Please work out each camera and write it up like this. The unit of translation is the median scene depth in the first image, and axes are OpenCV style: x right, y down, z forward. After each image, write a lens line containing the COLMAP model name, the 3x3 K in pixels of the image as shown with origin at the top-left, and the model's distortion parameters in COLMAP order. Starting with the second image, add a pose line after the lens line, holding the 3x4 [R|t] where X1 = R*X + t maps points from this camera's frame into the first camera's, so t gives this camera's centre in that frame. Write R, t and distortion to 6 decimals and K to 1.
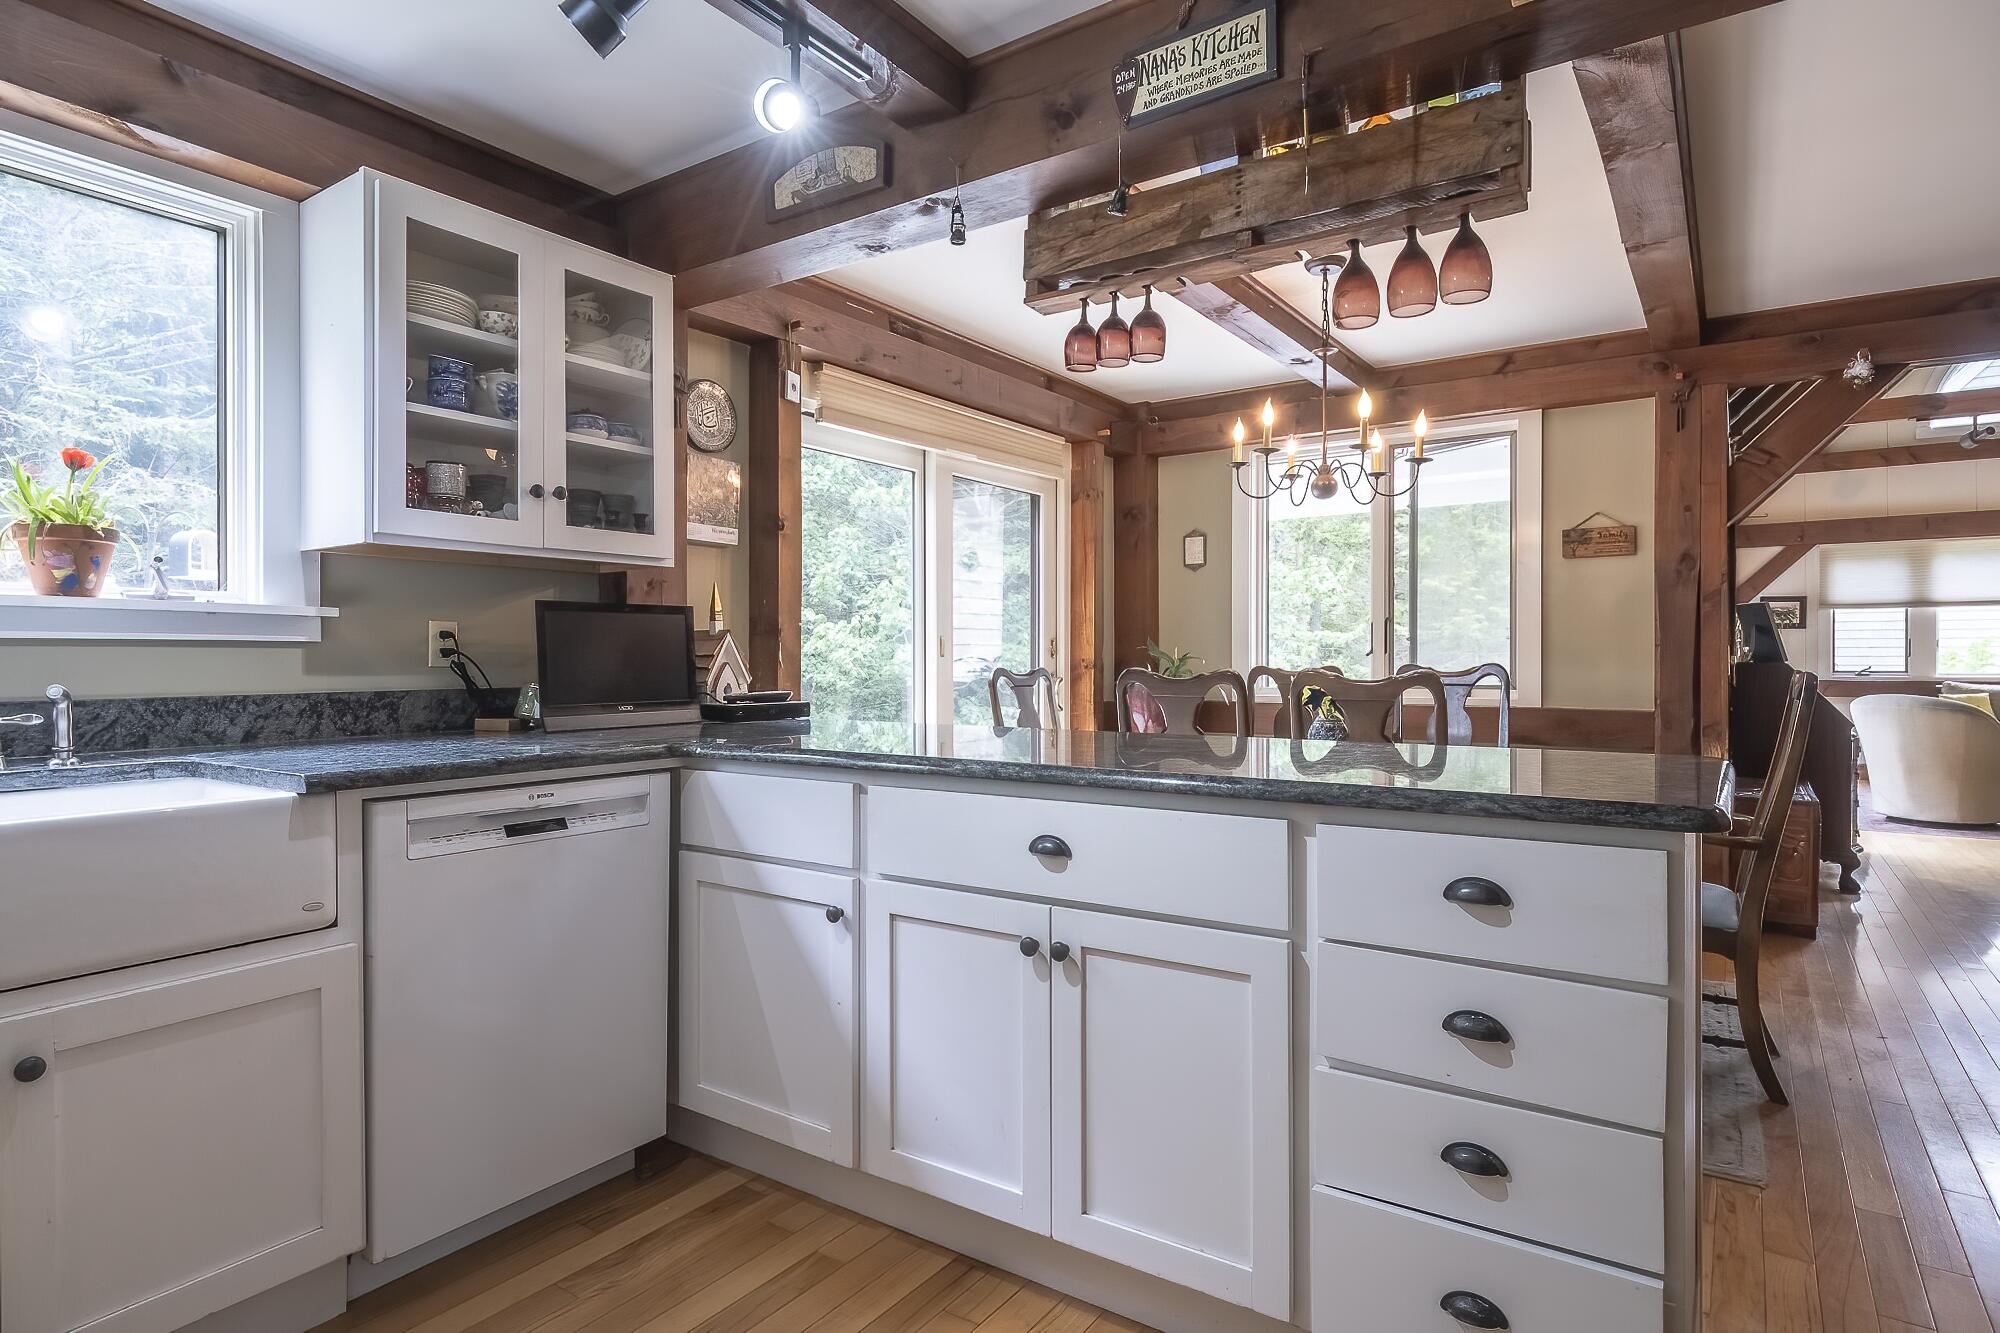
lens RADIAL K [[1075.6, 0, 1000.0], [0, 1075.6, 666.5], [0, 0, 1]] dist [-0.000087, -0.001164]
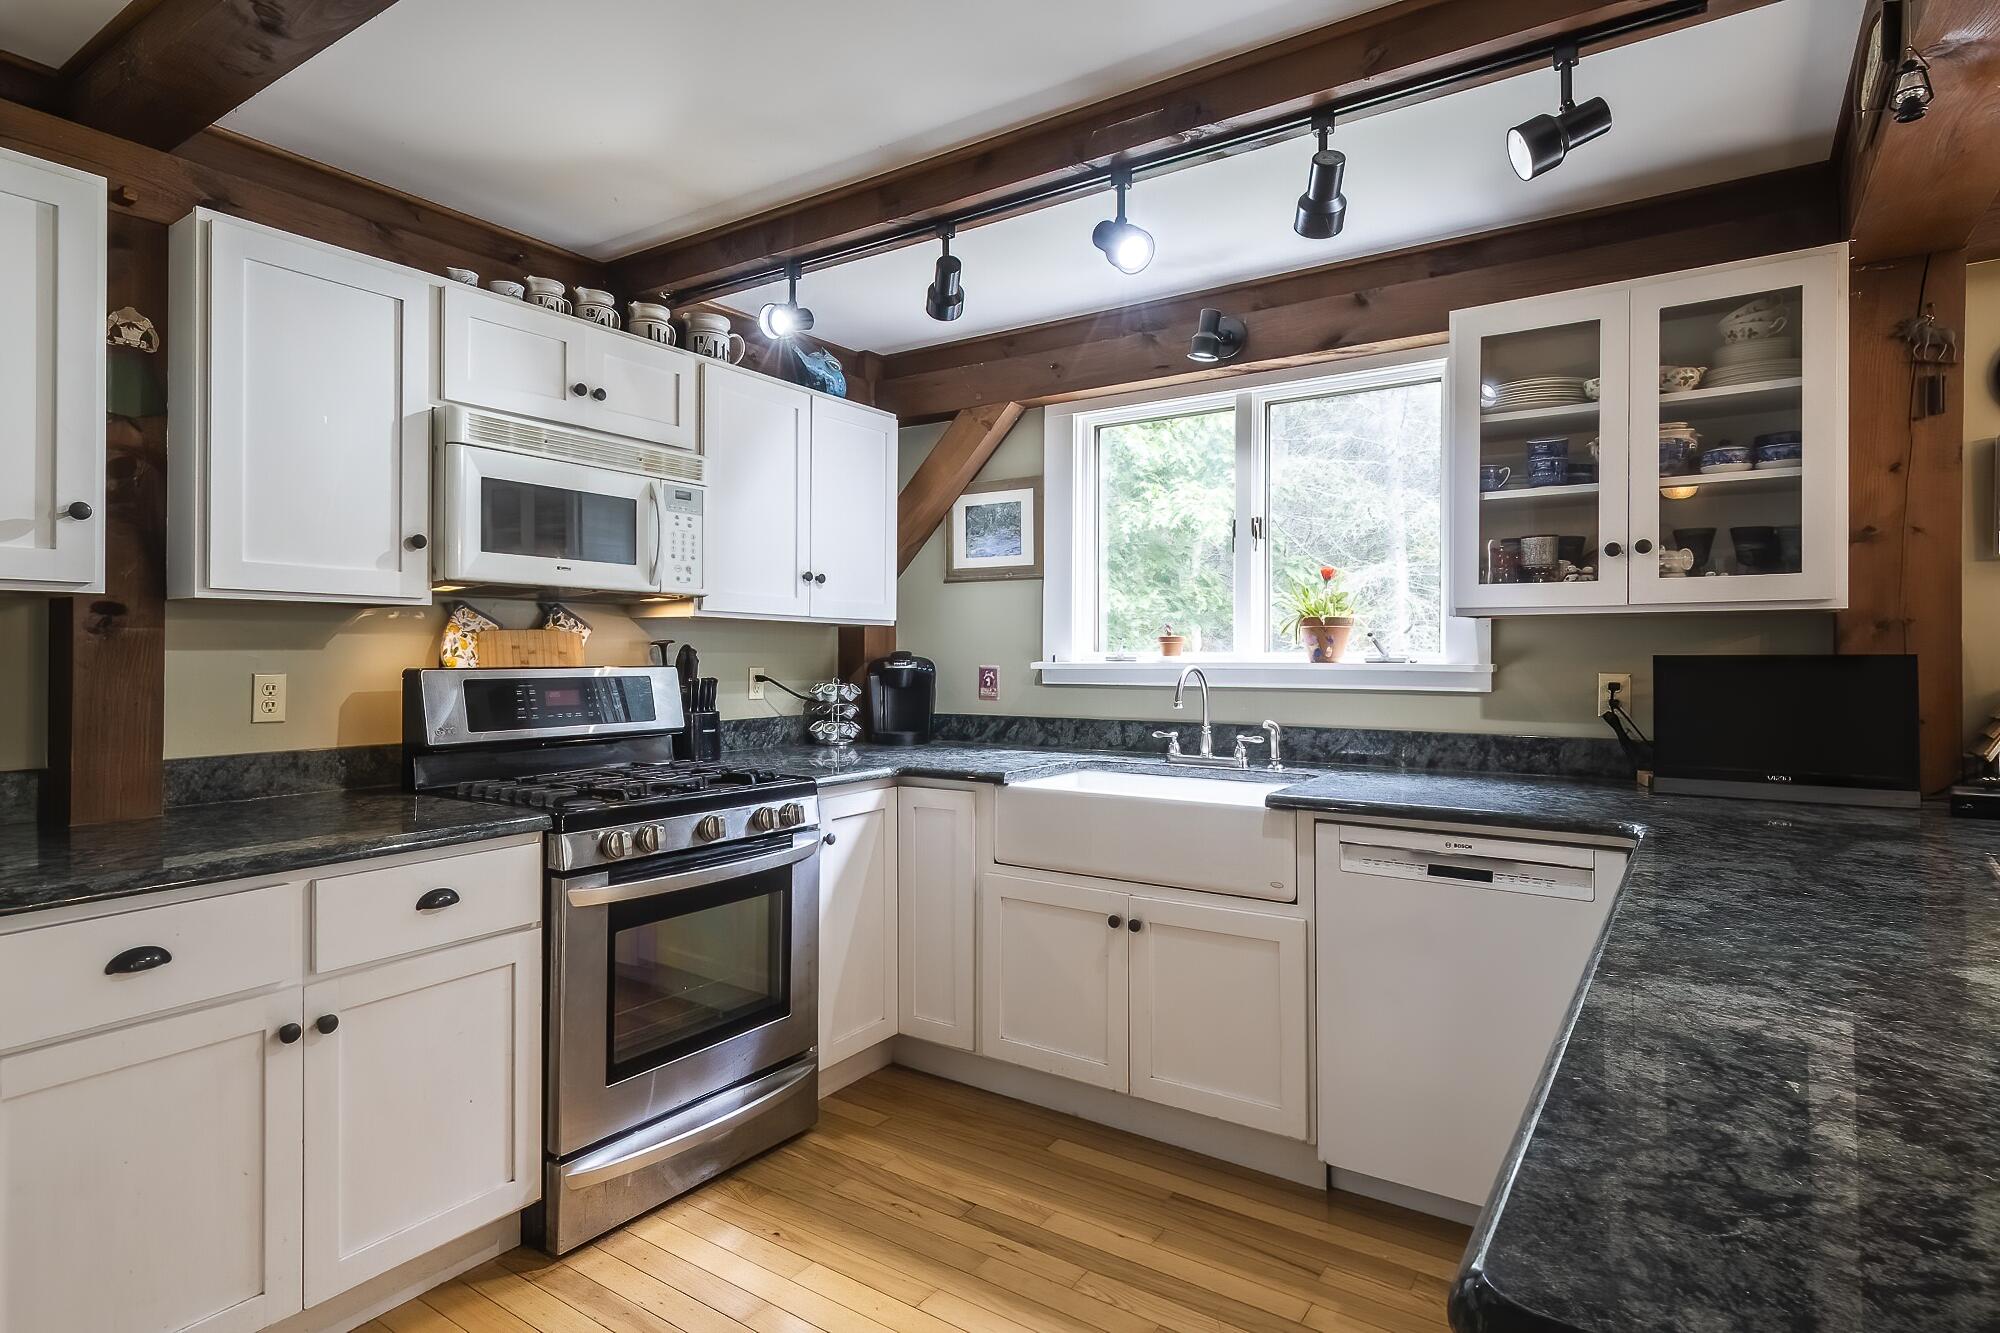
lens RADIAL K [[1056.1, 0, 961.7], [0, 1056.1, 645.7], [0, 0, 1]] dist [0.022070, -0.011660]
pose [[-0.015585, -0.002320, -0.999876, 0.565807], [-0.006223, 0.999978, -0.002223, -0.067606], [0.999859, 0.006187, -0.015599, 0.411835]]
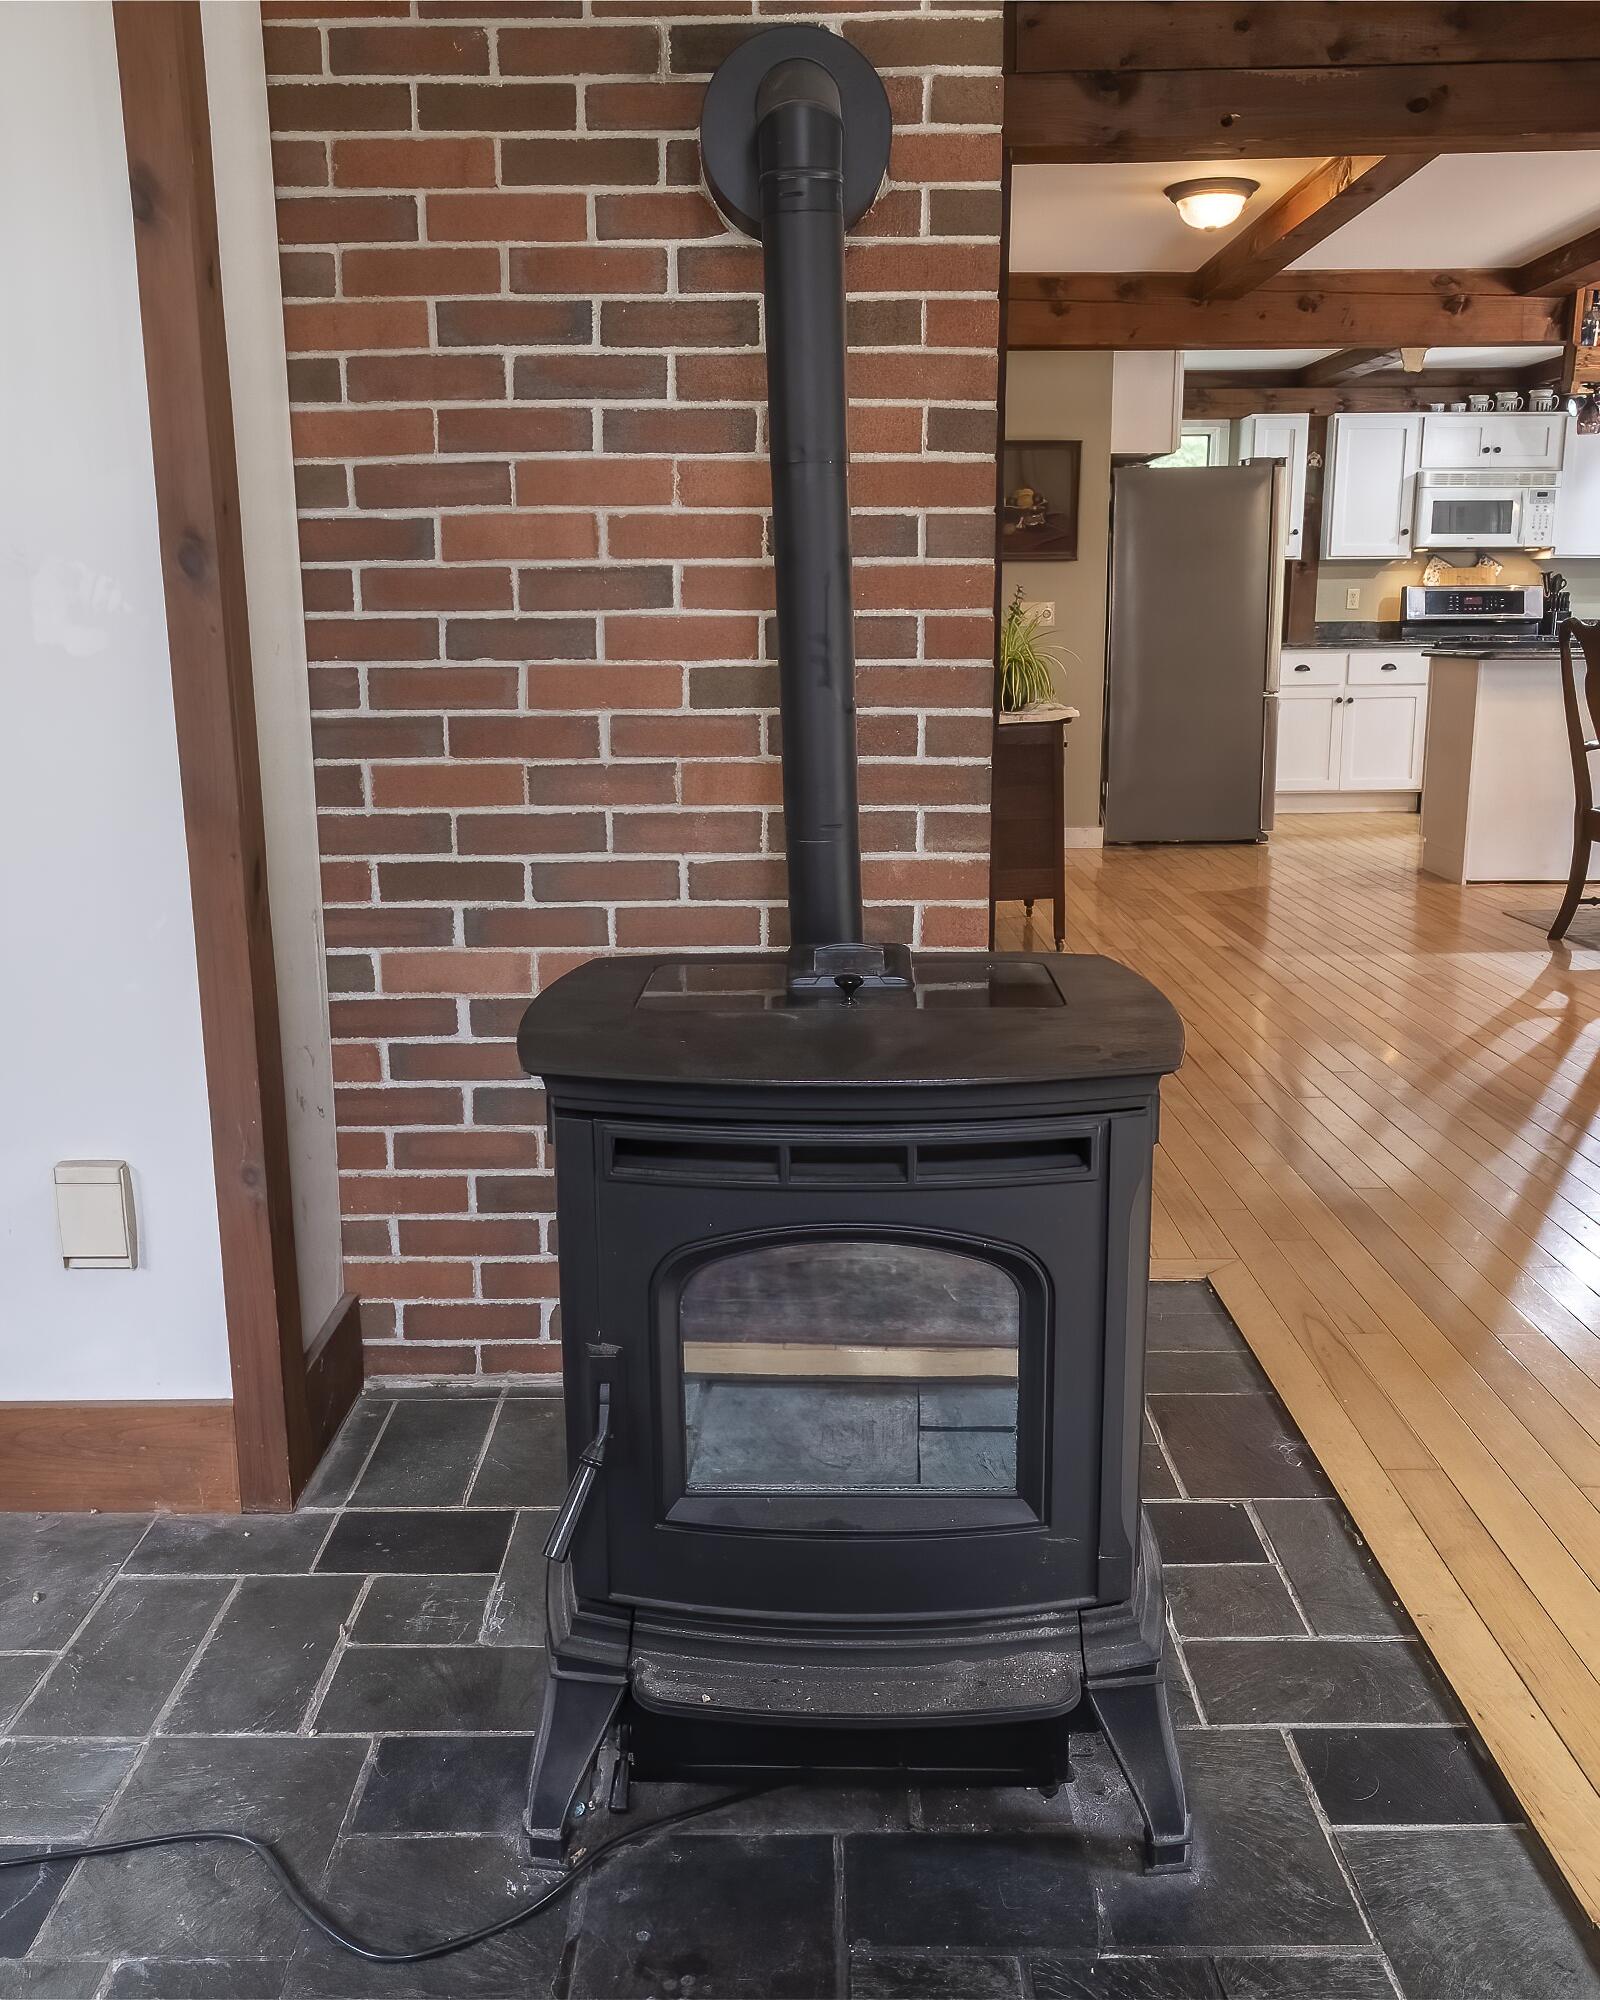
lens RADIAL K [[1780.5, 0, 800.0], [0, 1780.5, 1000.0], [0, 0, 1]] dist [0.008242, 0.003829]
pose [[-0.824840, 0.129185, -0.550408, 3.026397], [0.005780, 0.975420, 0.220277, -0.027772], [0.565336, 0.178512, -0.805313, 2.513020]]
